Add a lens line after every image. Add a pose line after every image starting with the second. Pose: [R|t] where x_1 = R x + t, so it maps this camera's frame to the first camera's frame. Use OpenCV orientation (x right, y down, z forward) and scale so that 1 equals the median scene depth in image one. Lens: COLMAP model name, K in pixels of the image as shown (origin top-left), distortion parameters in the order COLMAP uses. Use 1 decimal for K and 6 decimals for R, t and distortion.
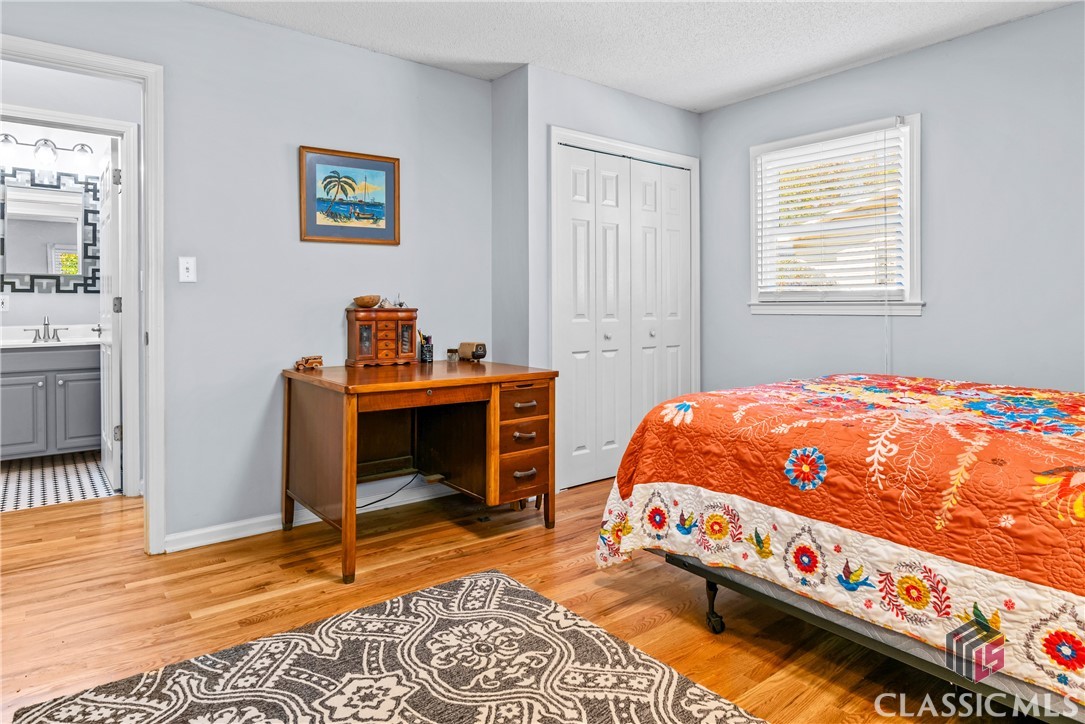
lens RADIAL K [[647.9, 0, 543.2], [0, 647.9, 312.7], [0, 0, 1]] dist [0.000836, -0.000055]
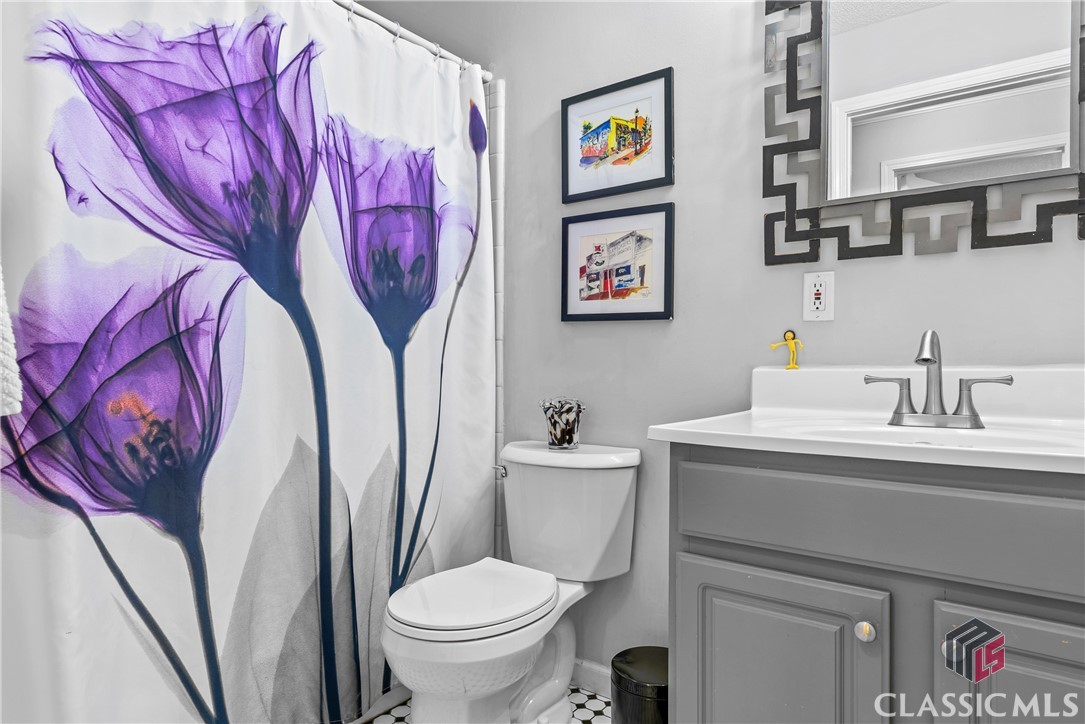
lens RADIAL K [[647.9, 0, 542.7], [0, 647.9, 362.7], [0, 0, 1]] dist [0.000836, -0.000055]
pose [[0.259477, 0.014811, -0.965636, -0.541112], [-0.000510, 0.999884, 0.015200, 0.014001], [0.965749, -0.003452, 0.259455, 0.764829]]
